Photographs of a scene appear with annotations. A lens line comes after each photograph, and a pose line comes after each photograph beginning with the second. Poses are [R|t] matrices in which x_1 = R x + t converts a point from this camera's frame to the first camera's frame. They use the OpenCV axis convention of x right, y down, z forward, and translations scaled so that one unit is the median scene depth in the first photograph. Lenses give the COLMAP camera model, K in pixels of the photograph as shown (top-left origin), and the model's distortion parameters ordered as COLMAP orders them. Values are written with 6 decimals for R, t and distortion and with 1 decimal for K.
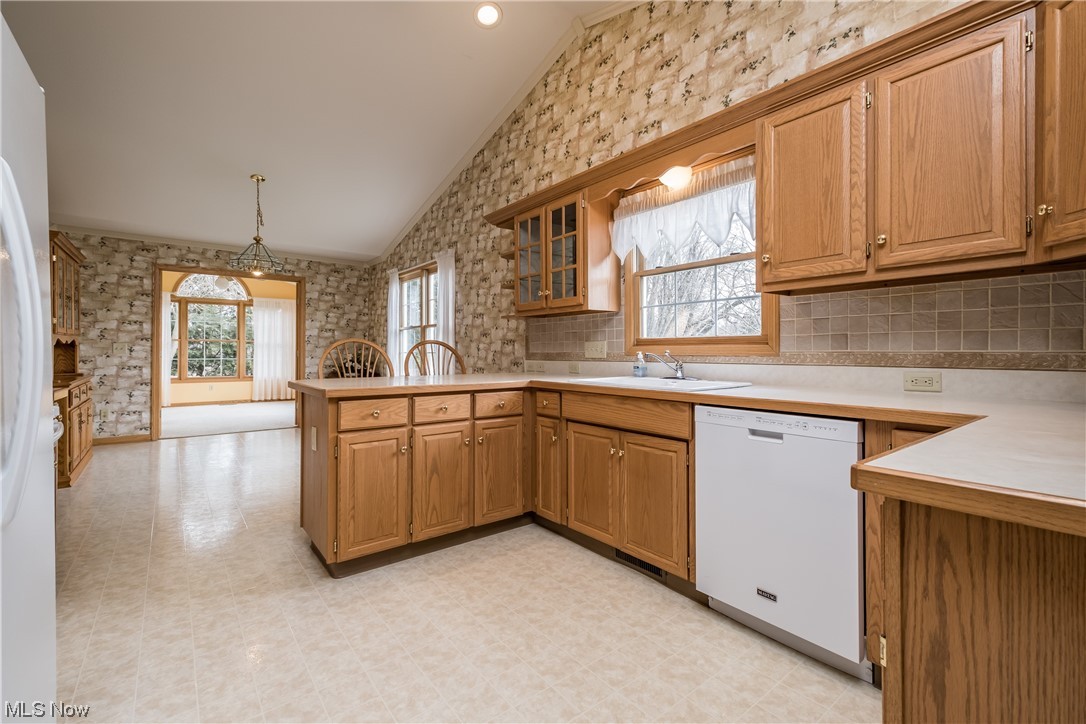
lens RADIAL K [[472.3, 0, 556.0], [0, 472.3, 354.7], [0, 0, 1]] dist [-0.000899, -0.000150]
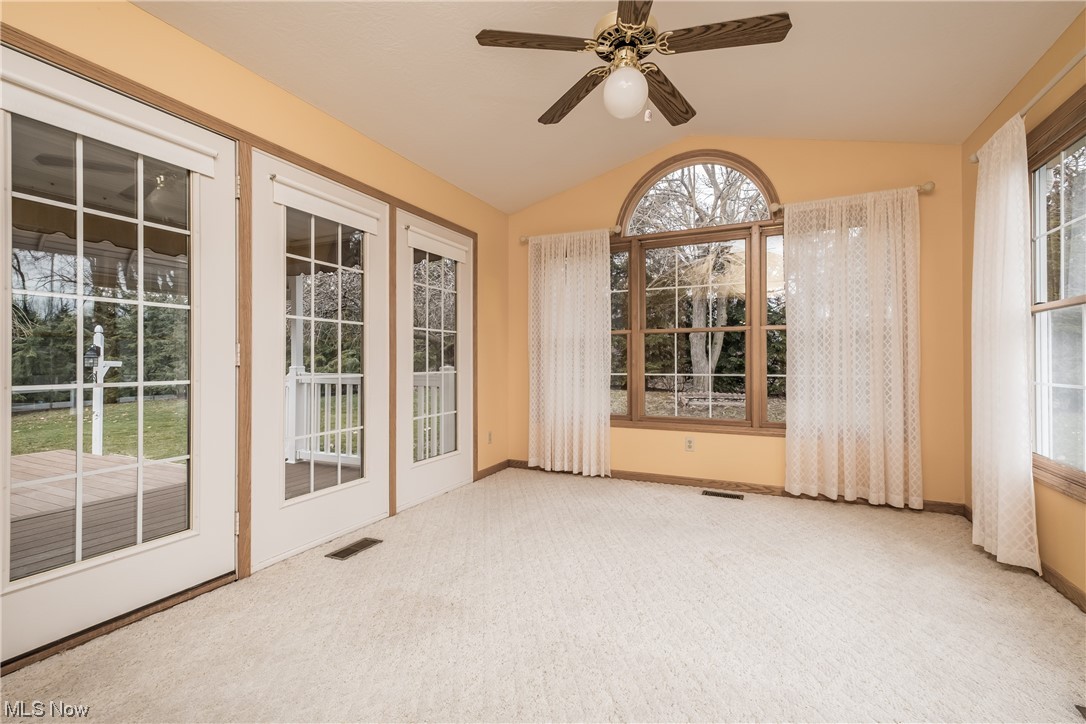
lens RADIAL K [[472.3, 0, 556.0], [0, 472.3, 354.7], [0, 0, 1]] dist [-0.000899, -0.000150]
pose [[0.454590, -0.017527, -0.890528, -0.745383], [0.005759, 0.999843, -0.016739, -0.002426], [0.890682, 0.002480, 0.454620, 1.264977]]
